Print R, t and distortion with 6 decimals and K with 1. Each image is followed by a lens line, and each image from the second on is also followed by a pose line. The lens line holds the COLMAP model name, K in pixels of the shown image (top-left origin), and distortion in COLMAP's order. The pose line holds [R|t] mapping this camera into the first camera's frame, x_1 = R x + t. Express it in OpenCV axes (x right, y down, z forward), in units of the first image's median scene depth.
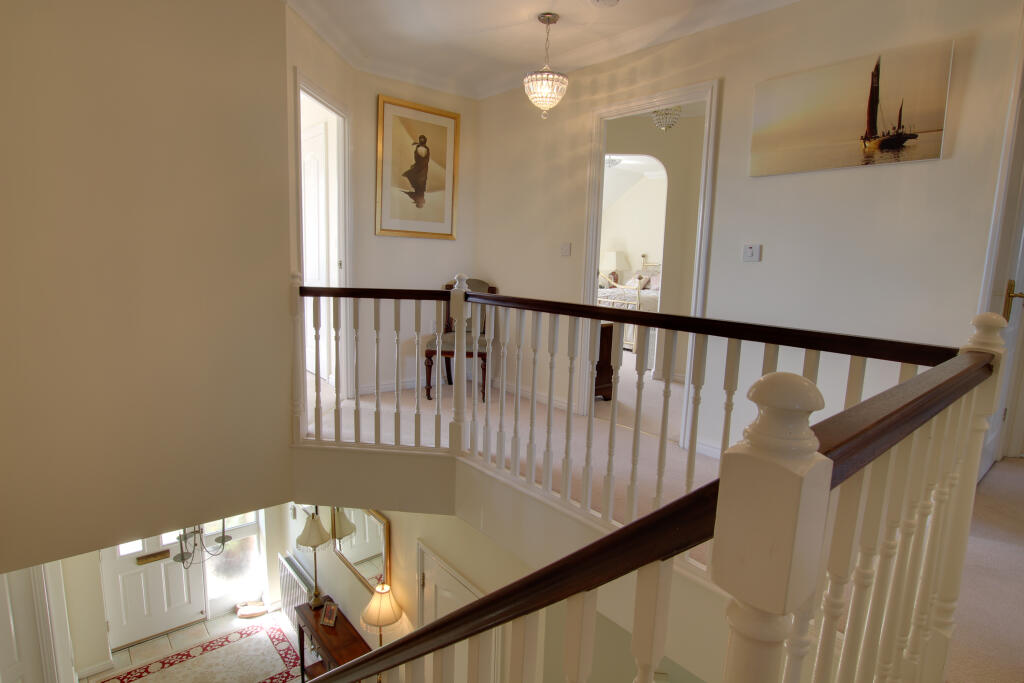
lens RADIAL K [[530.9, 0, 513.2], [0, 530.9, 341.1], [0, 0, 1]] dist [-0.031709, -0.000690]
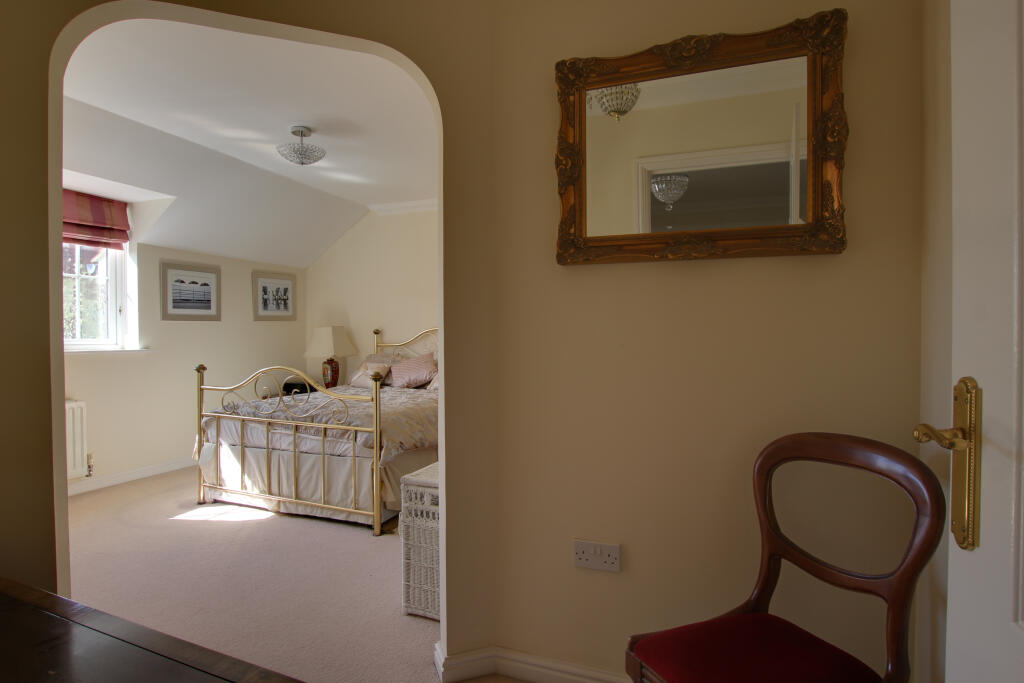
lens RADIAL K [[530.9, 0, 512.1], [0, 530.9, 340.7], [0, 0, 1]] dist [-0.031709, -0.000690]
pose [[0.878692, -0.045068, 0.475257, 0.086147], [0.110261, 0.987776, -0.110190, -0.062496], [-0.464482, 0.149226, 0.872920, 0.371508]]
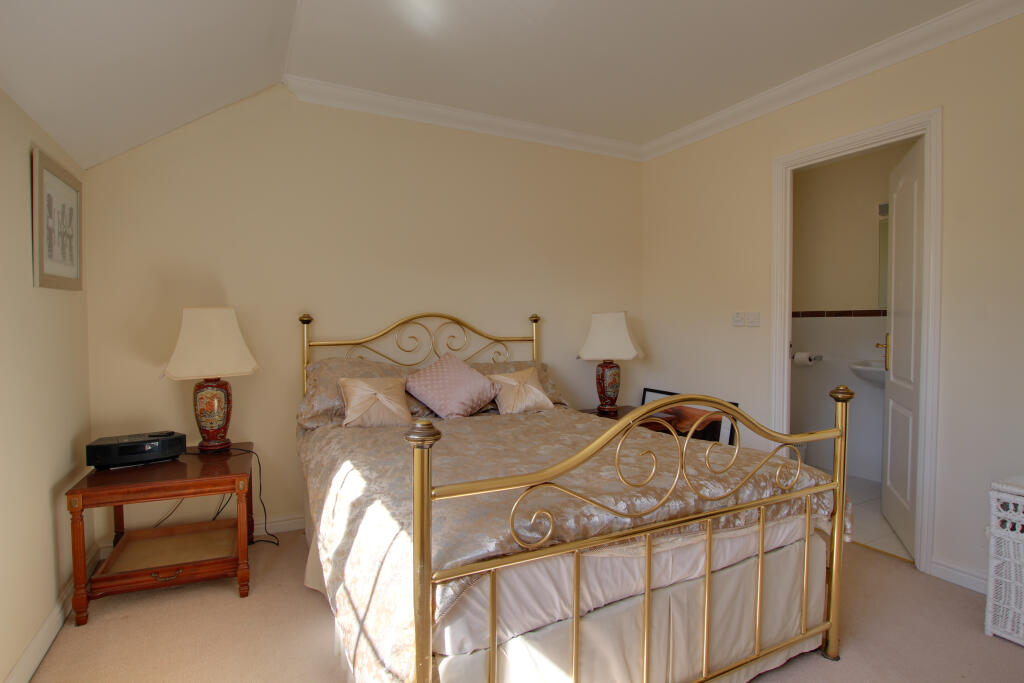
lens RADIAL K [[530.9, 0, 515.3], [0, 530.9, 341.9], [0, 0, 1]] dist [-0.031709, -0.000690]
pose [[0.208133, -0.068275, 0.975715, -0.052797], [0.168522, 0.985146, 0.032986, -0.136116], [-0.963473, 0.157564, 0.216547, 0.803939]]
